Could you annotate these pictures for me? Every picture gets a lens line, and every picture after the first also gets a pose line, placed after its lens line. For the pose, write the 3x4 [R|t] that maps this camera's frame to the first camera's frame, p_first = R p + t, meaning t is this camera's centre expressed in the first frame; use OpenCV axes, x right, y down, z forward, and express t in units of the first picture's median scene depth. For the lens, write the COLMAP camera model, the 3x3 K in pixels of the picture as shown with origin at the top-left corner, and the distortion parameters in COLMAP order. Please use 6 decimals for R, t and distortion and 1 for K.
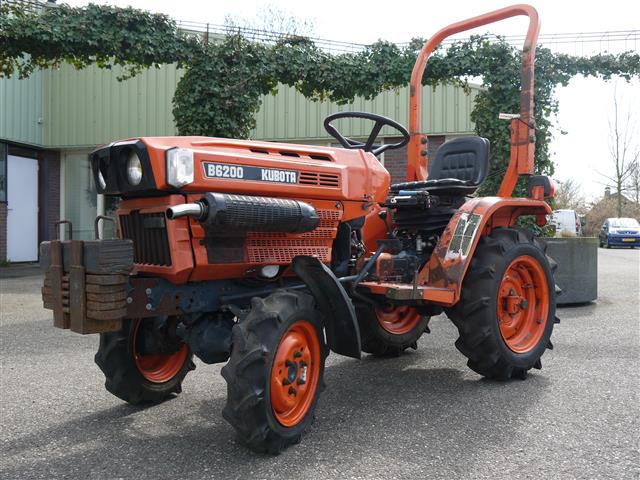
lens RADIAL K [[626.5, 0, 320.0], [0, 626.5, 240.0], [0, 0, 1]] dist [-0.003546, -0.002381]
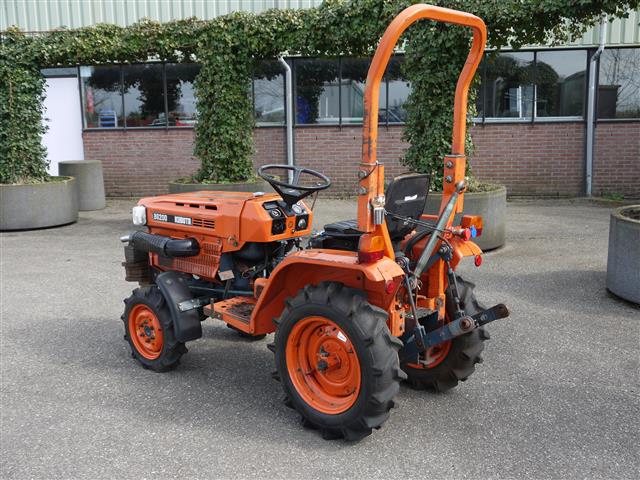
lens RADIAL K [[708.7, 0, 294.1], [0, 708.7, 240.4], [0, 0, 1]] dist [-0.015239, -0.016095]
pose [[0.073364, 0.170505, -0.982622, 0.710340], [0.017002, 0.984920, 0.172173, -0.144730], [0.997160, -0.029338, 0.069358, 0.457781]]
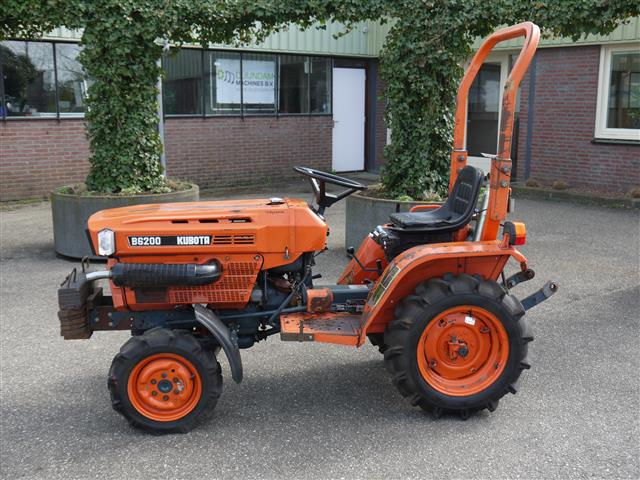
lens RADIAL K [[738.6, 0, 320.0], [0, 738.6, 240.0], [0, 0, 1]] dist [-0.031136, 0.014610]
pose [[0.810818, 0.107618, -0.575320, 0.422270], [-0.002570, 0.983596, 0.180368, -0.154027], [0.585293, -0.144767, 0.797794, -0.043197]]
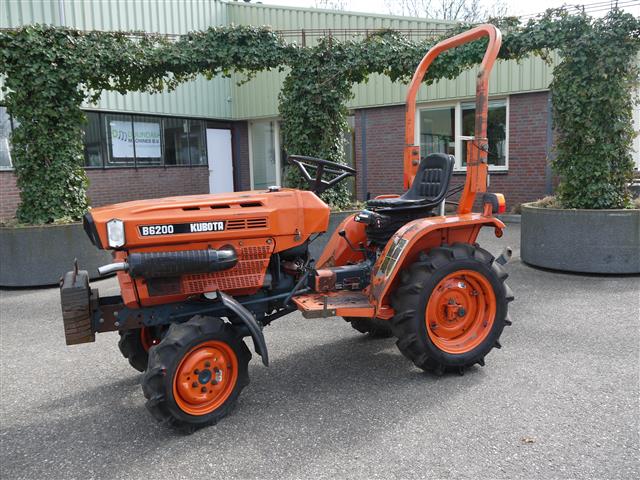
lens RADIAL K [[543.1, 0, 320.0], [0, 543.1, 240.0], [0, 0, 1]] dist [-0.023437, -0.000933]
pose [[0.940708, 0.011099, -0.339037, 0.215300], [0.033459, 0.991555, 0.125297, -0.082690], [0.337564, -0.129211, 0.932392, 0.004337]]
